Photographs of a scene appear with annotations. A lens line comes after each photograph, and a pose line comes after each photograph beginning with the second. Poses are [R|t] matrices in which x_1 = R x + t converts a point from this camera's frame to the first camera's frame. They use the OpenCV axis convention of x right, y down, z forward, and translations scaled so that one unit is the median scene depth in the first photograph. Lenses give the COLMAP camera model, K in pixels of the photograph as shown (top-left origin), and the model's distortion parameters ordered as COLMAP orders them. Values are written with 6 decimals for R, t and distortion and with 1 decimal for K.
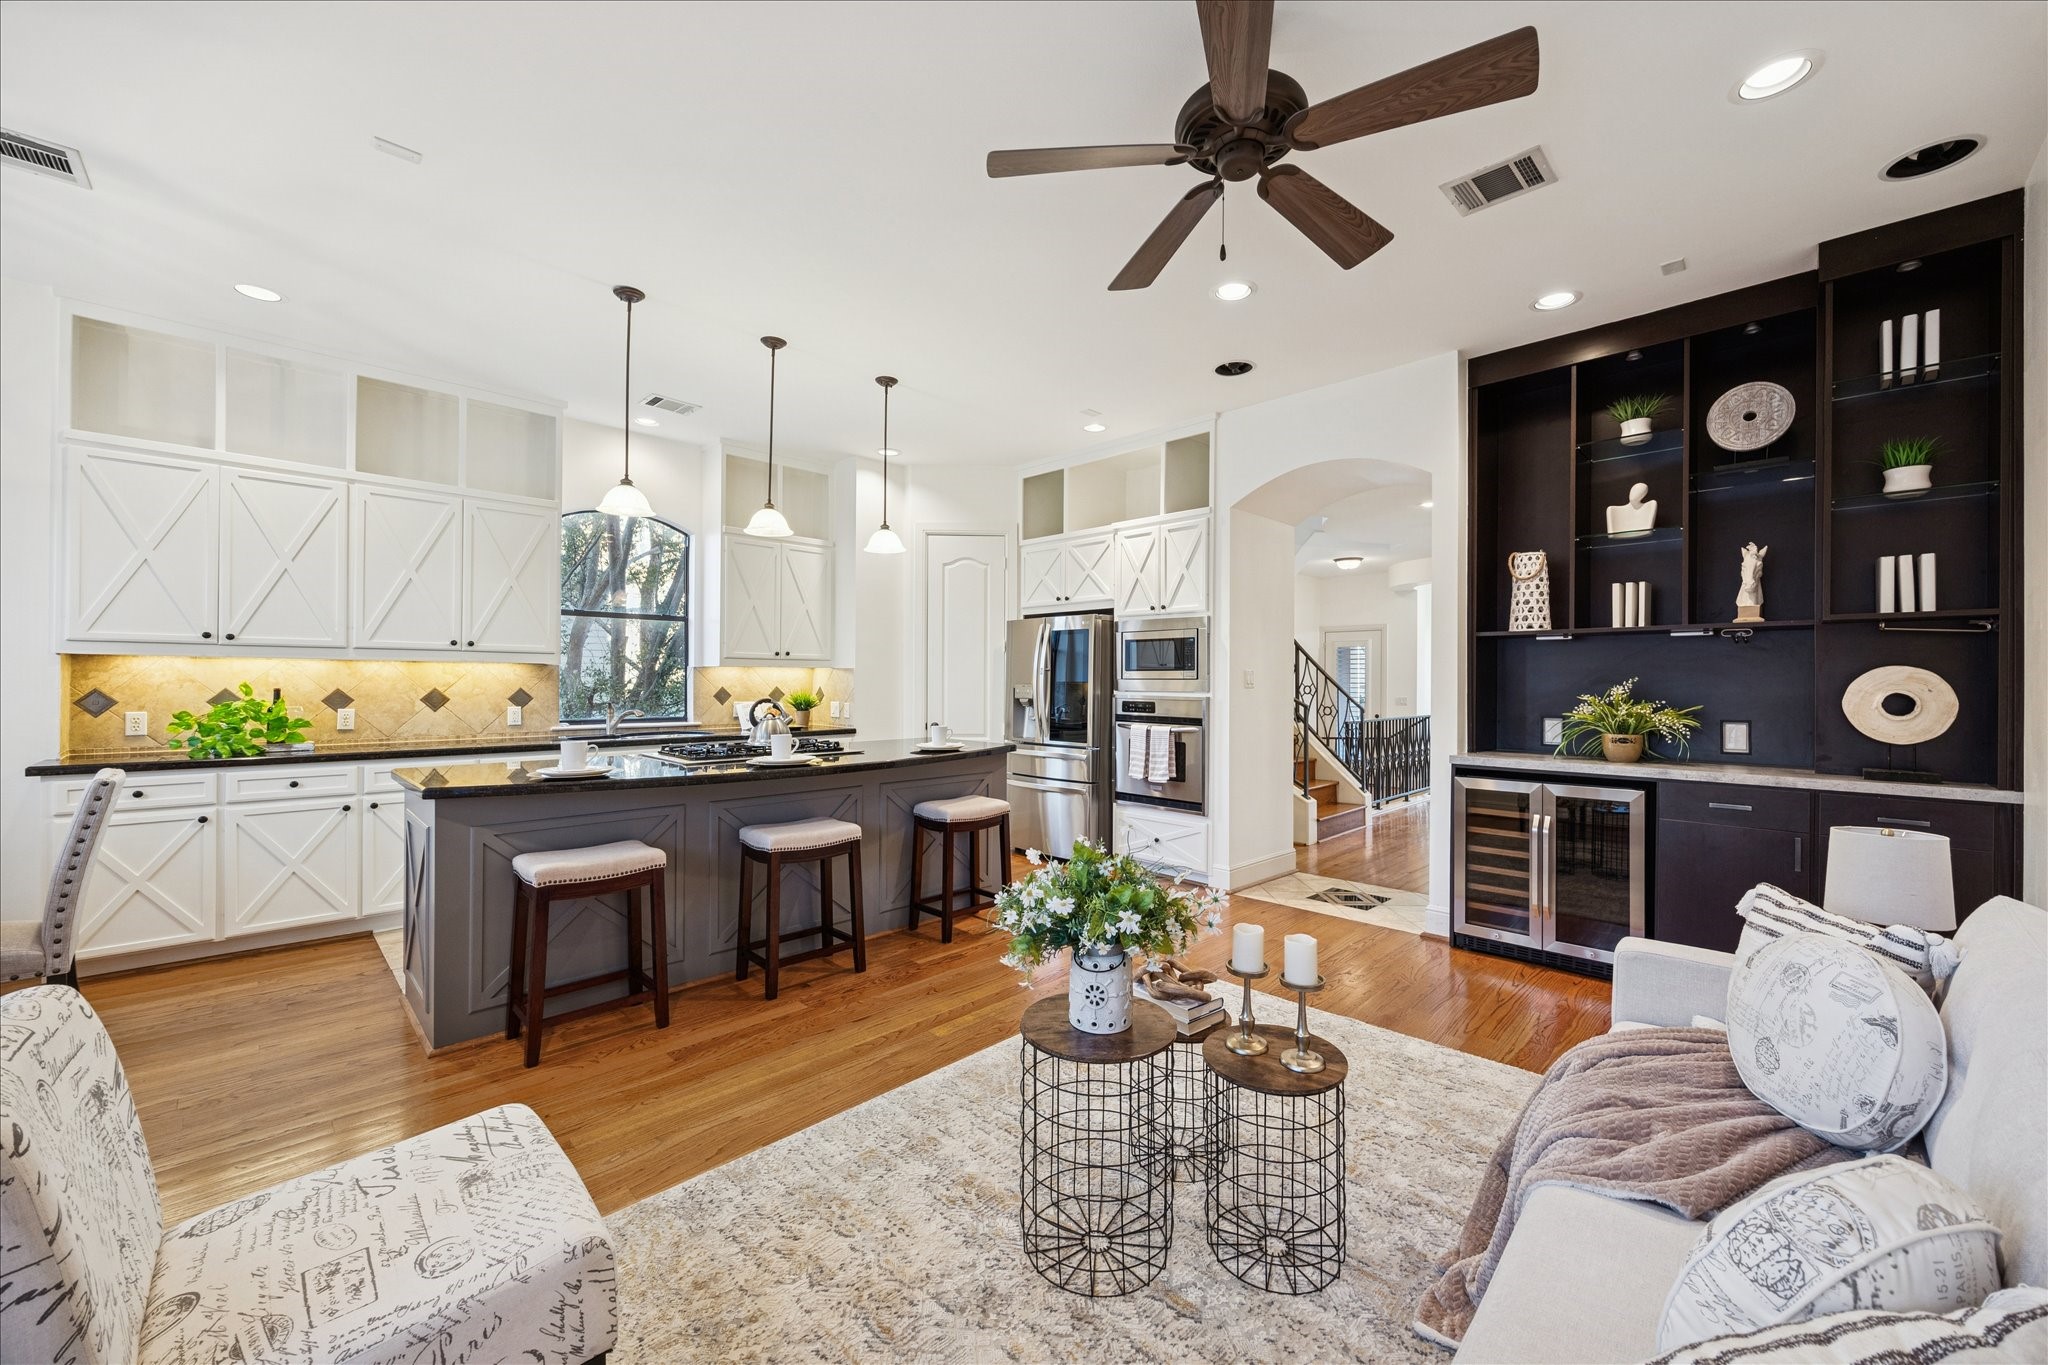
lens RADIAL K [[796.7, 0, 1047.0], [0, 796.7, 676.9], [0, 0, 1]] dist [0.000106, -0.001230]
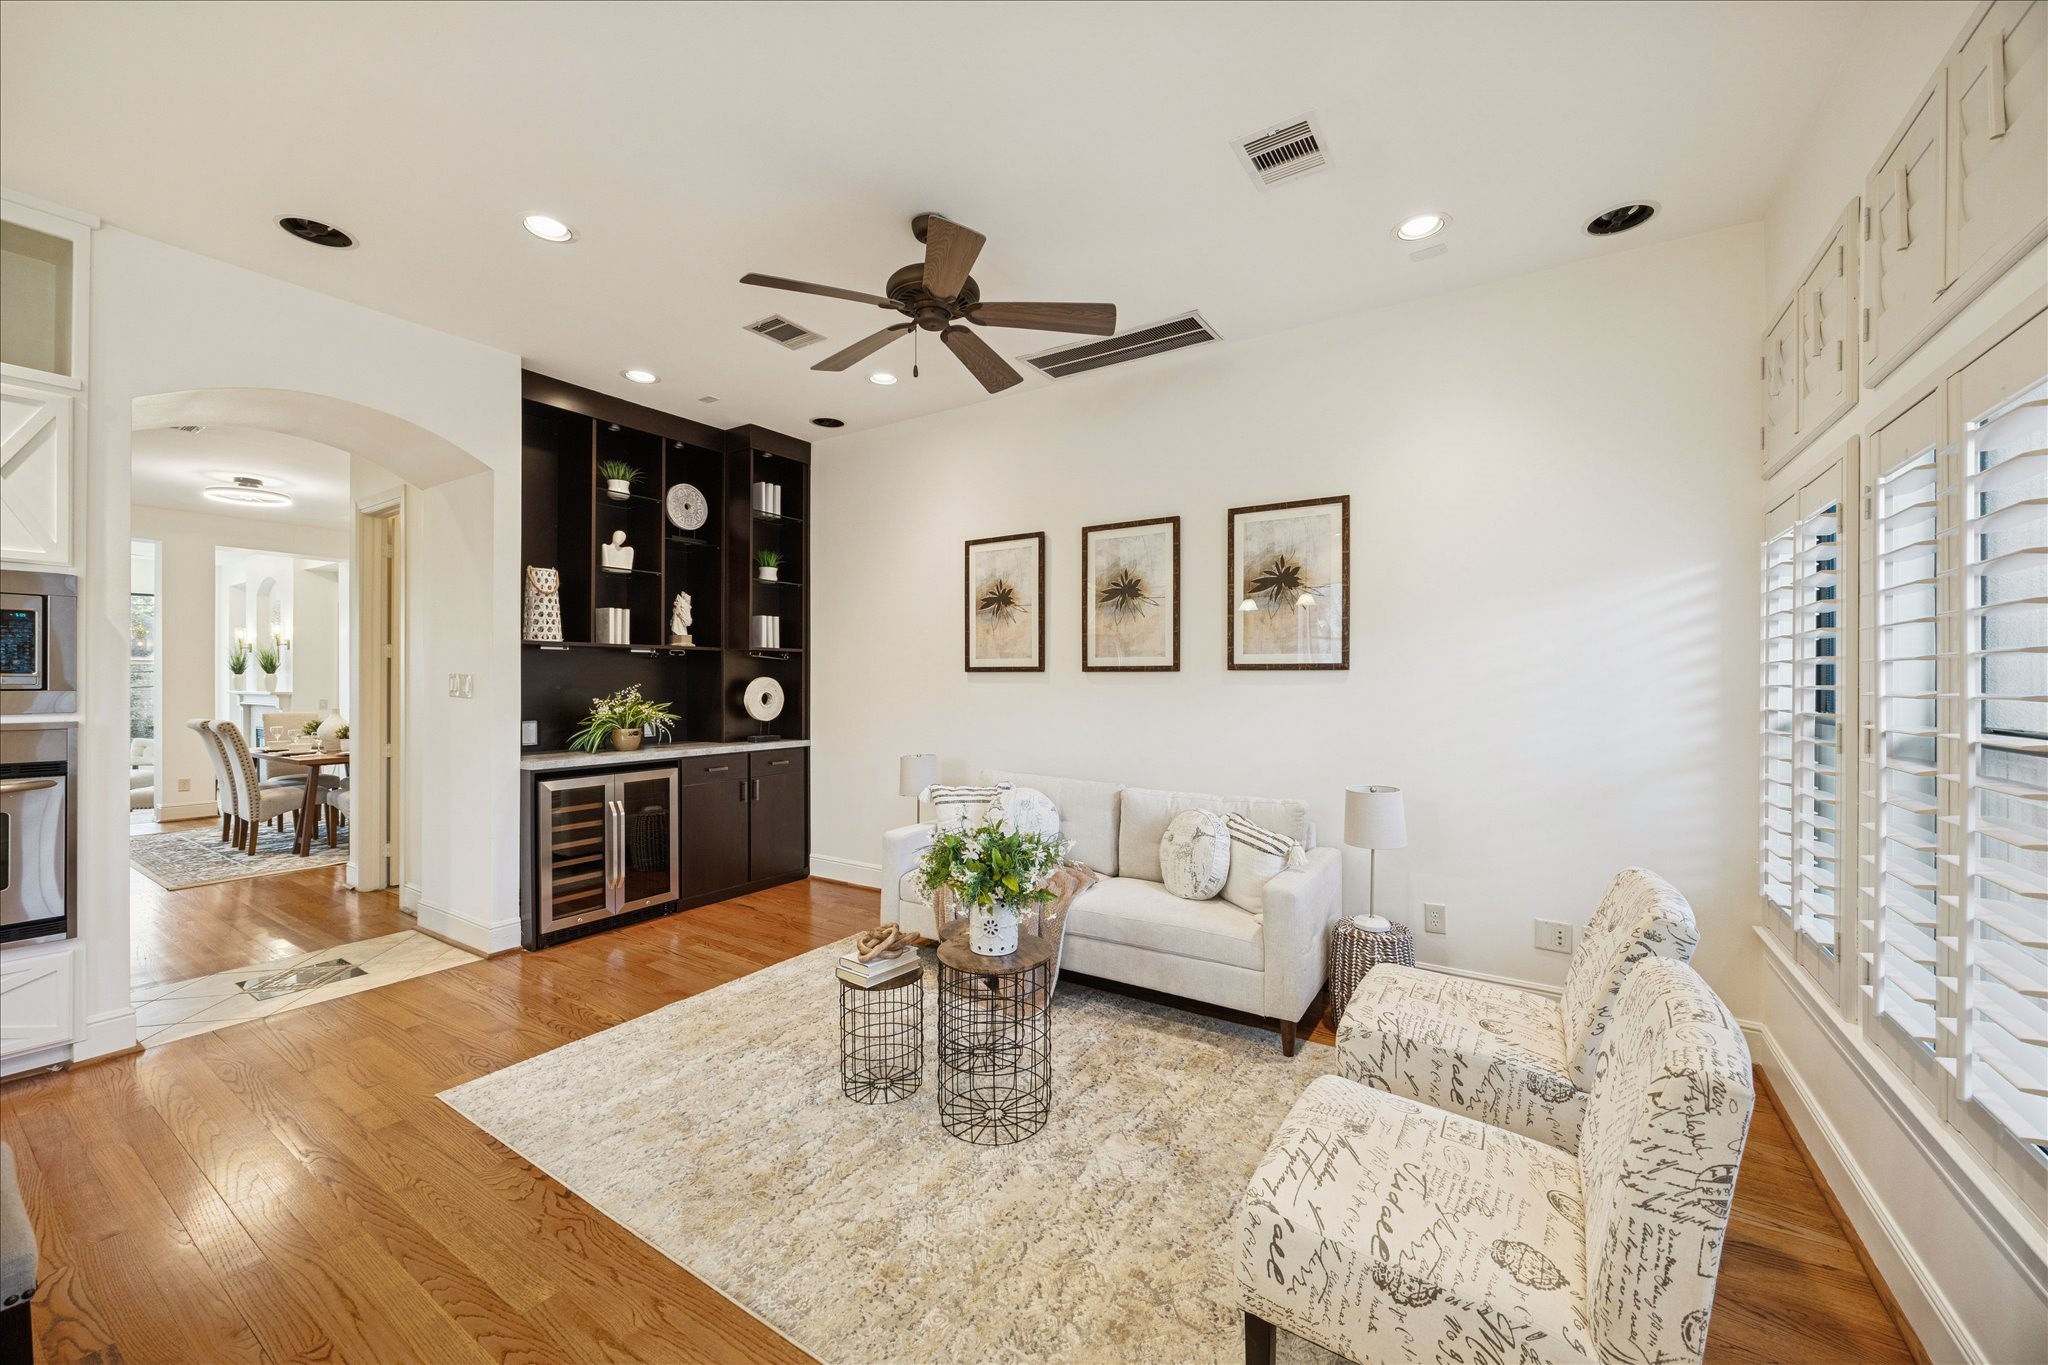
lens RADIAL K [[796.7, 0, 1036.7], [0, 796.7, 678.3], [0, 0, 1]] dist [0.000106, -0.001230]
pose [[-0.215045, -0.000849, 0.976604, -0.674775], [-0.006203, 0.999981, -0.000496, -0.012064], [-0.976585, -0.006165, -0.215046, 0.656100]]
